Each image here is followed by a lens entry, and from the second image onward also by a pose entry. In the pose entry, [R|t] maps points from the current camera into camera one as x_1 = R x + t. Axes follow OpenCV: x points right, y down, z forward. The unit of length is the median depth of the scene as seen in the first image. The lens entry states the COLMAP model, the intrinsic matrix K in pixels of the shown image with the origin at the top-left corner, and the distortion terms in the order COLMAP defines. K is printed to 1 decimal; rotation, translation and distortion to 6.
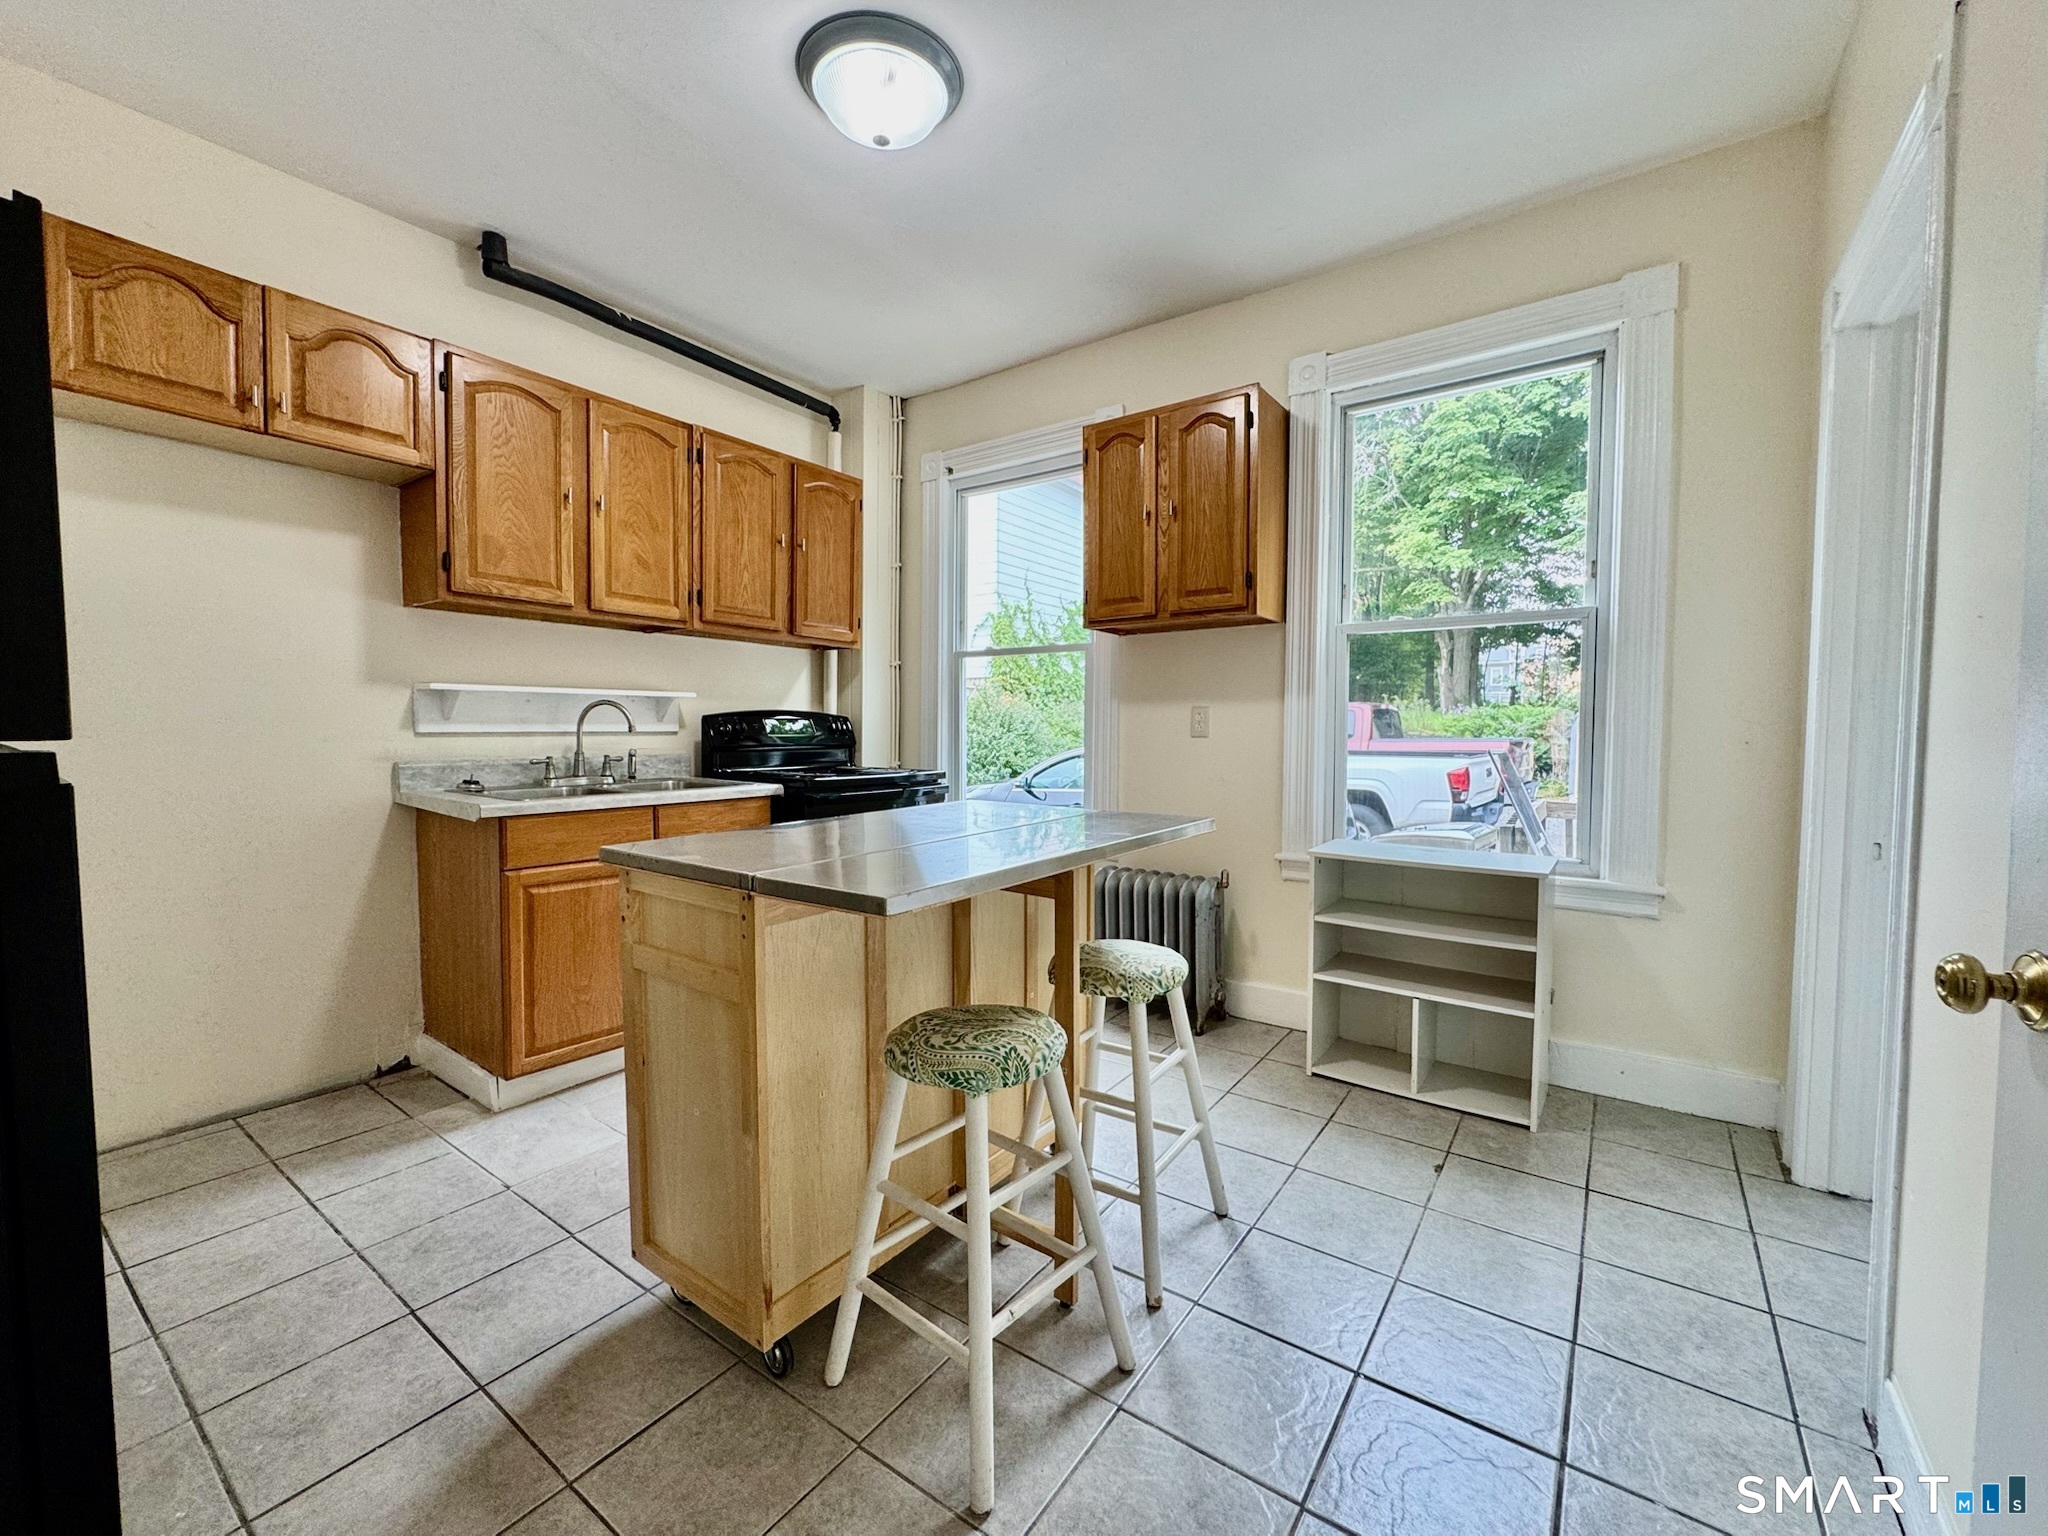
lens RADIAL K [[832.9, 0, 1021.6], [0, 832.9, 769.3], [0, 0, 1]] dist [-0.003025, 0.000367]
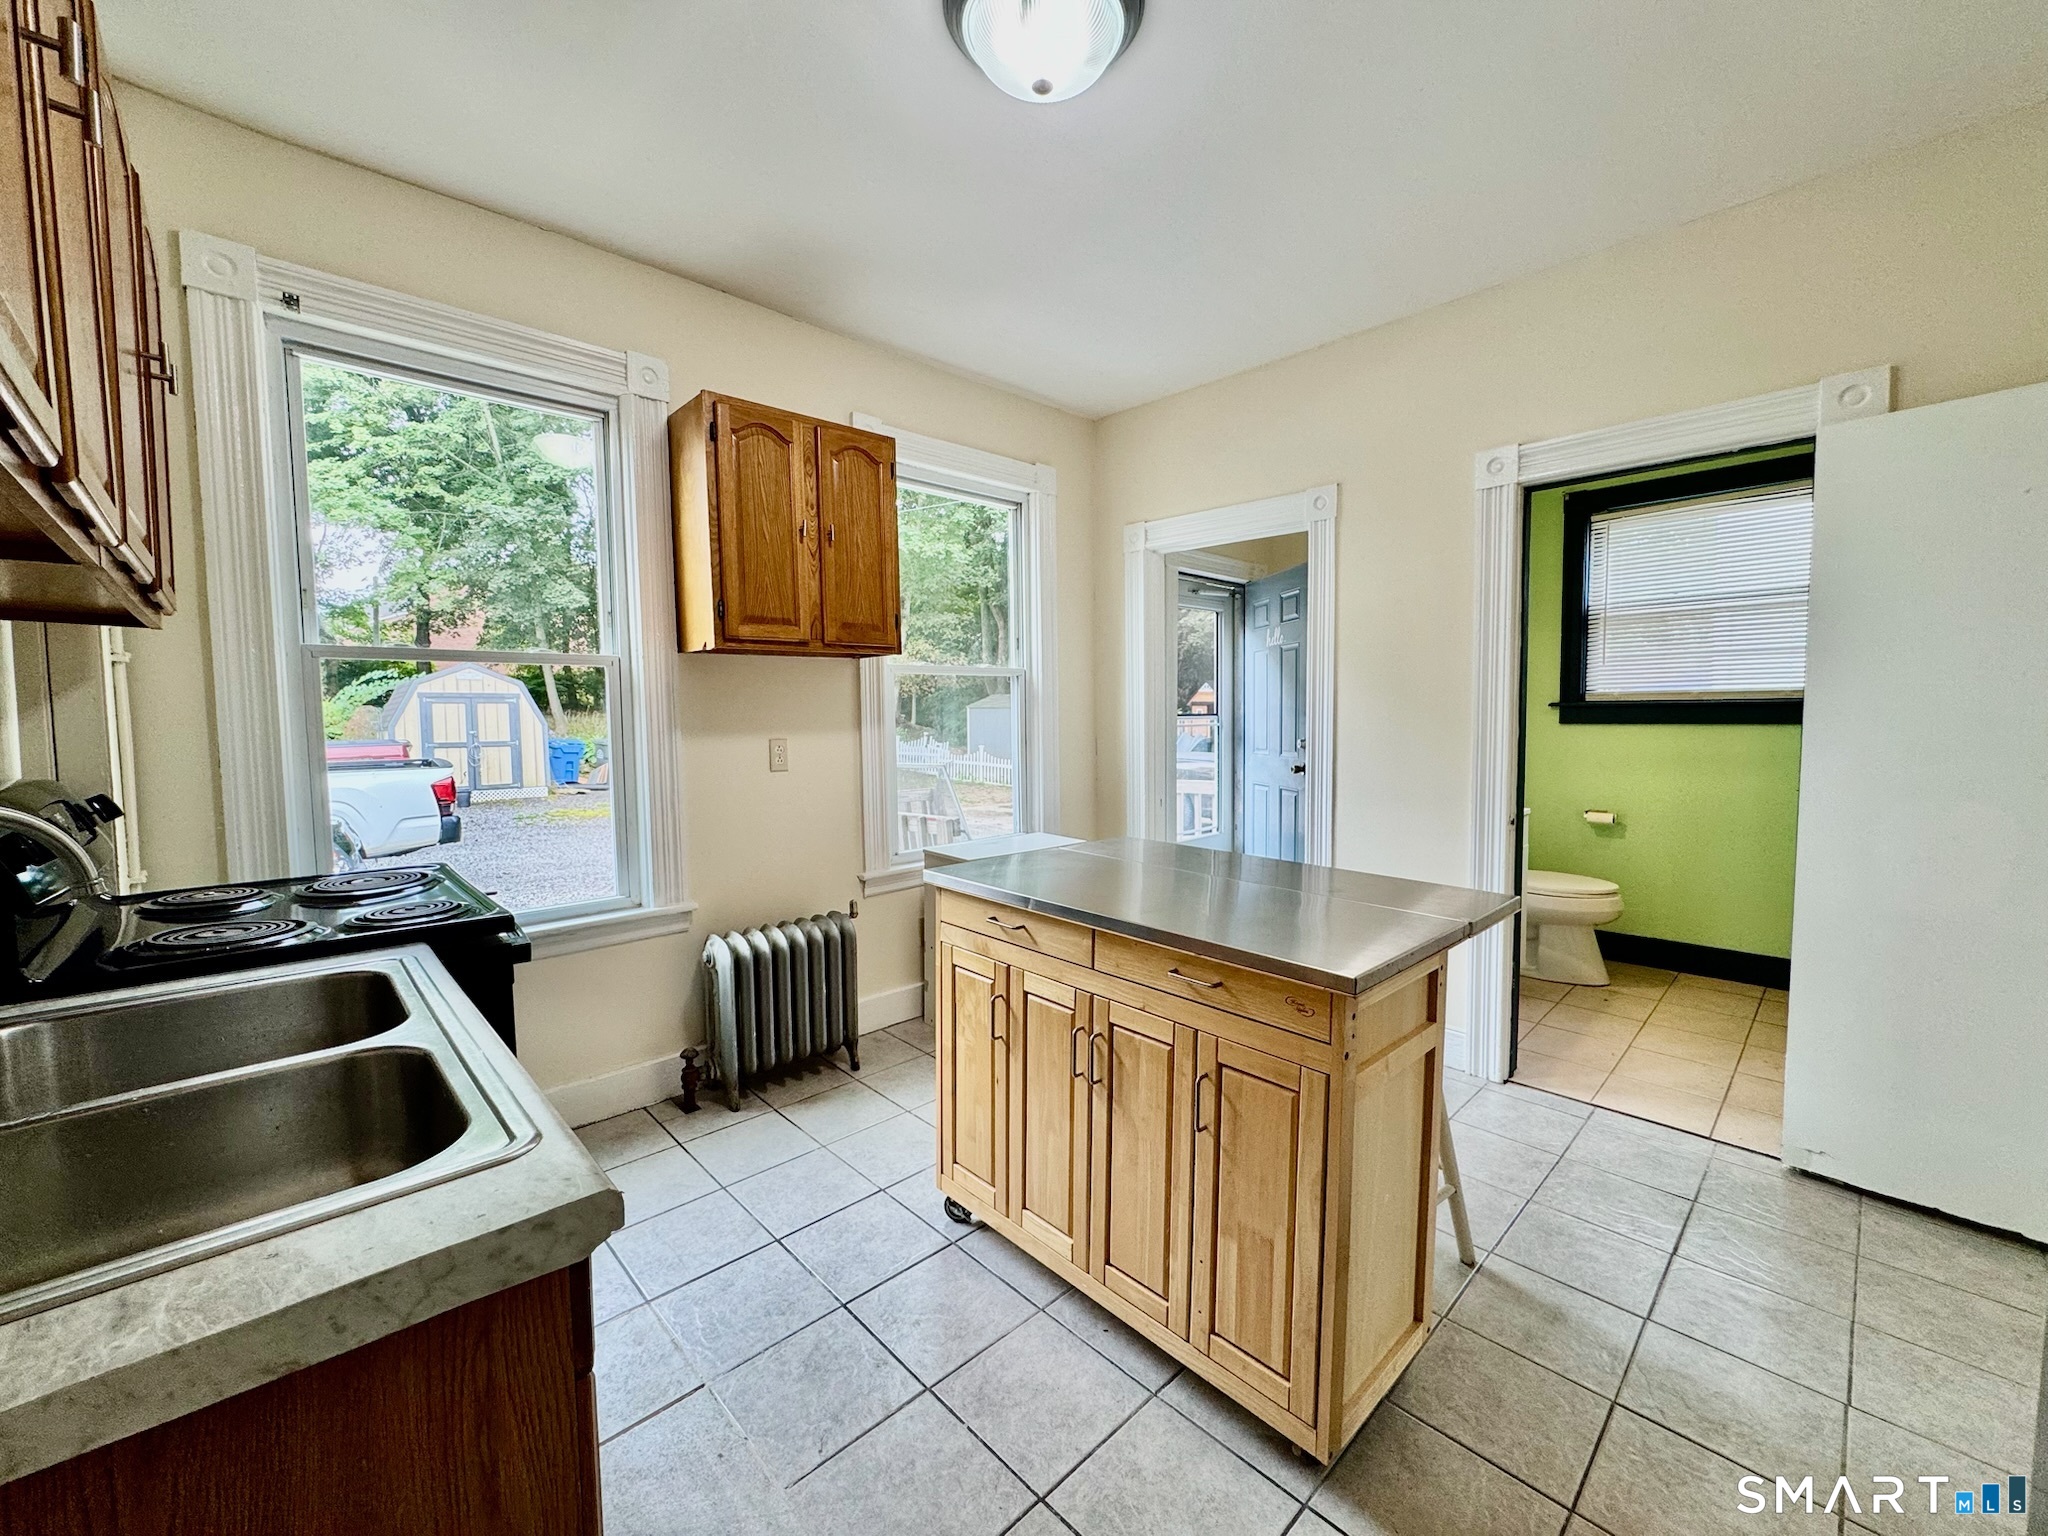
lens RADIAL K [[820.4, 0, 1024.0], [0, 820.4, 768.0], [0, 0, 1]] dist [-0.003310, 0.000141]
pose [[0.192003, -0.070517, 0.978858, -0.654690], [0.059469, 0.996418, 0.060117, -0.083804], [-0.979591, 0.046669, 0.195509, 0.571358]]
